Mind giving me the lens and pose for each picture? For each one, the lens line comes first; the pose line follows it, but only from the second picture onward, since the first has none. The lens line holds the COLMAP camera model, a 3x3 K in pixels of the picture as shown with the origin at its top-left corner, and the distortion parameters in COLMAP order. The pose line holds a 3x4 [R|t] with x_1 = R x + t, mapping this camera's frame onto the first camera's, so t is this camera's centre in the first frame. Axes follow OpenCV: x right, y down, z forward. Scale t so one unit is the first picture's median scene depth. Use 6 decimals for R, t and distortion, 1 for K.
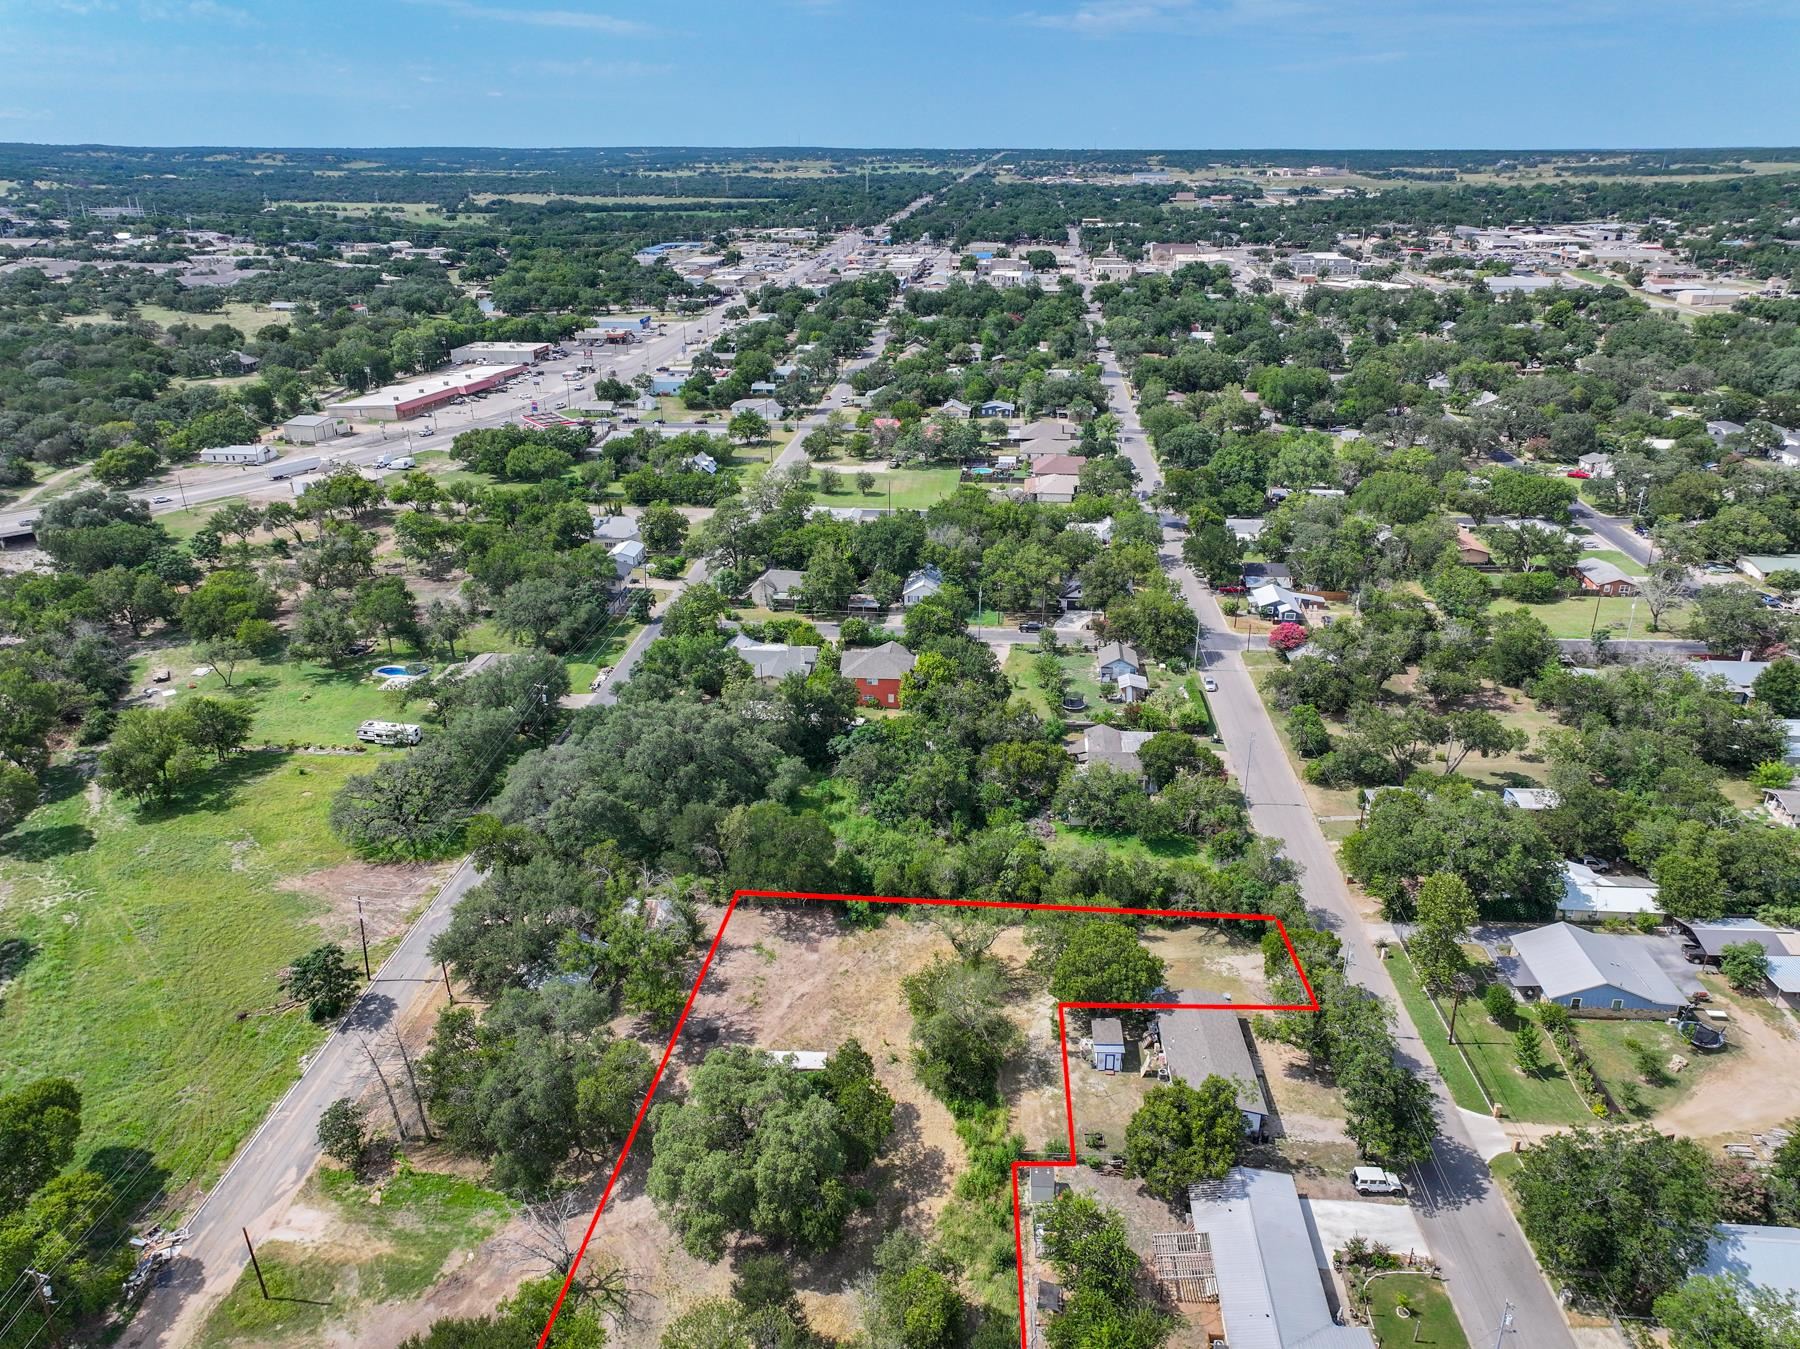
lens RADIAL K [[1264.2, 0, 900.0], [0, 1264.2, 674.5], [0, 0, 1]] dist [0.007729, 0.010537]
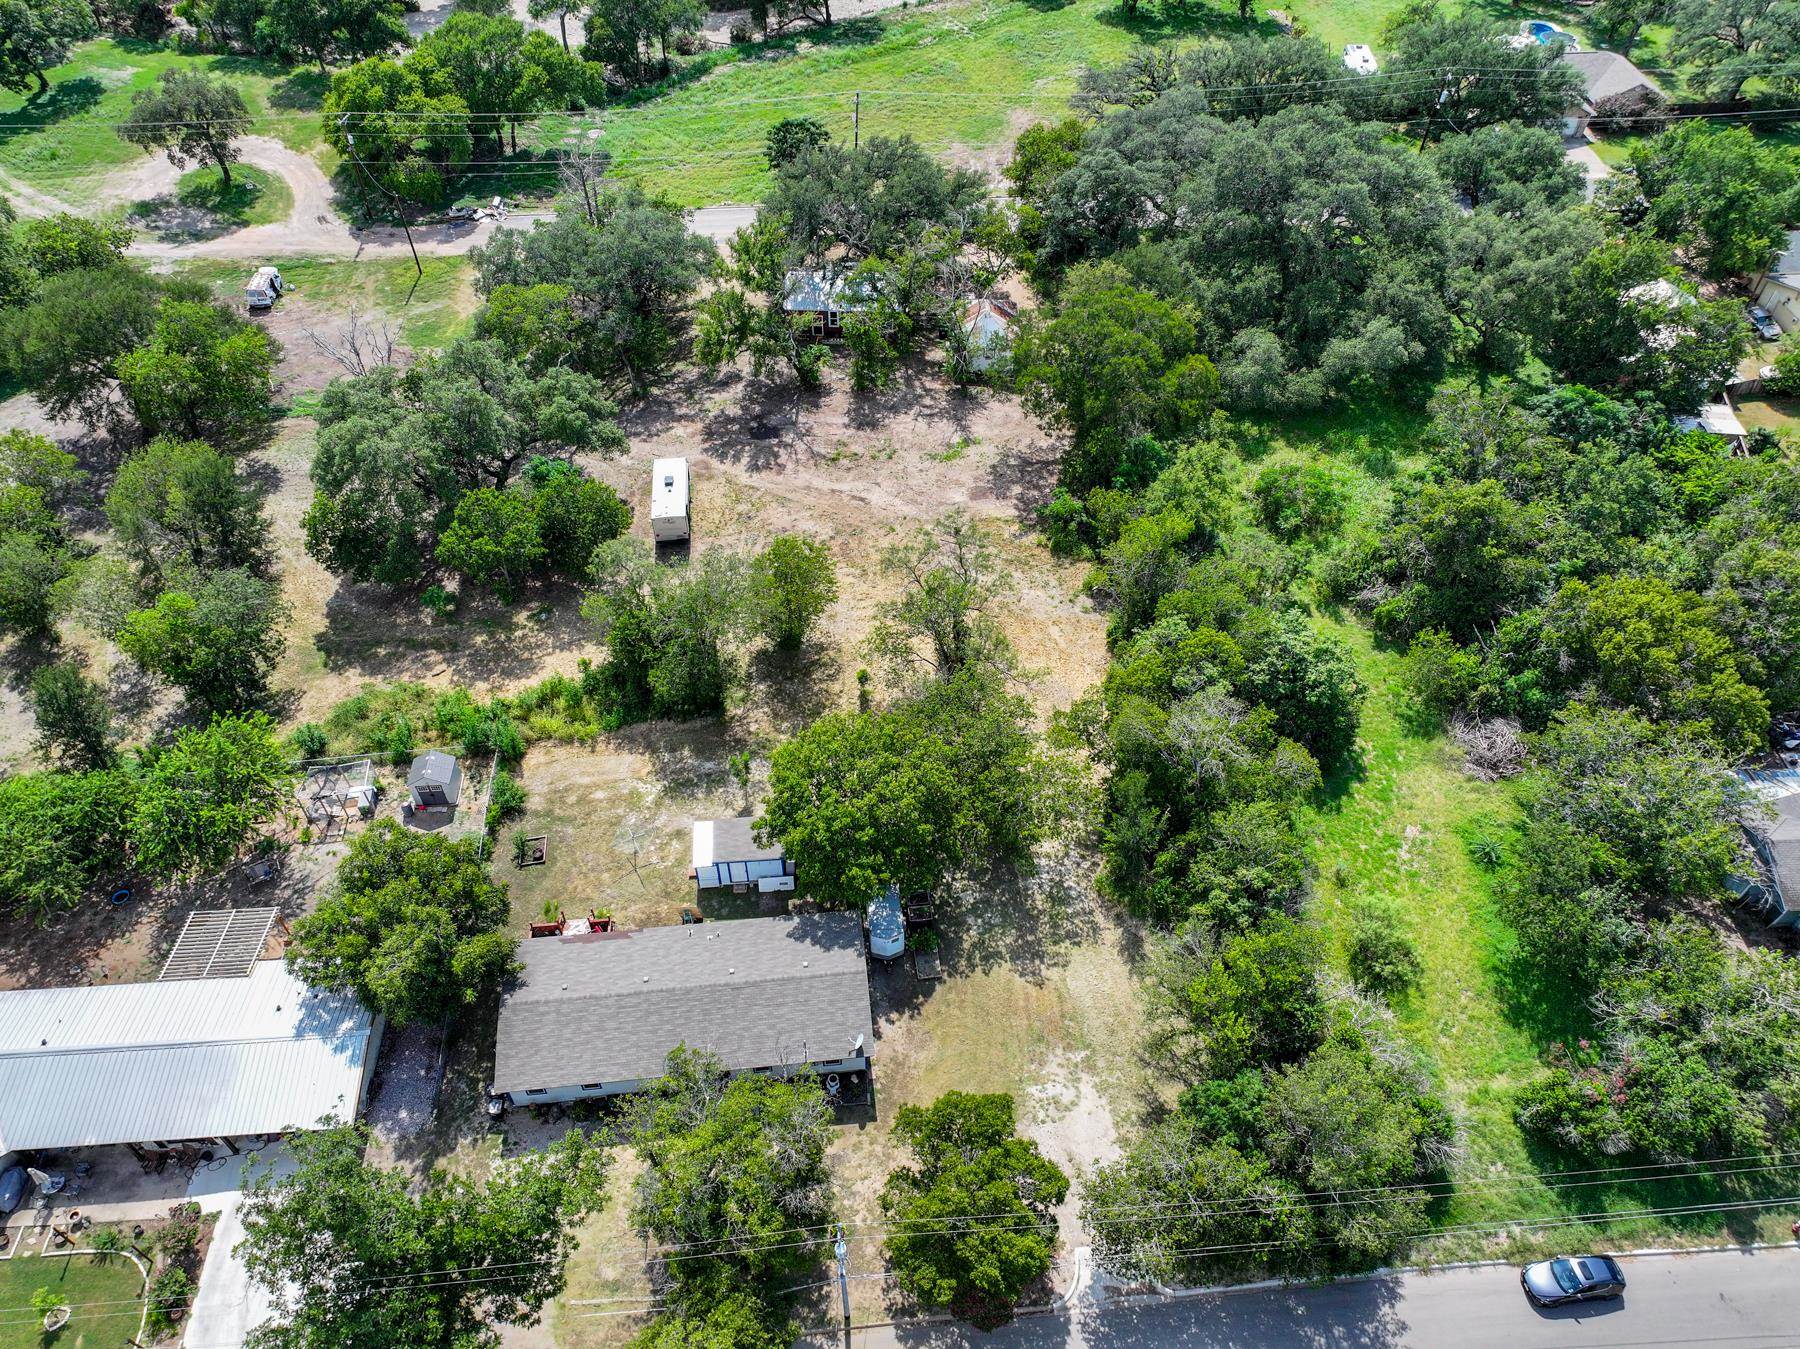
lens RADIAL K [[1264.2, 0, 900.0], [0, 1264.2, 674.5], [0, 0, 1]] dist [0.007729, 0.010537]
pose [[0.143925, 0.725192, -0.673337, 0.470401], [-0.389163, 0.667076, 0.635265, -0.125954], [0.909856, 0.170608, 0.378227, 0.821321]]
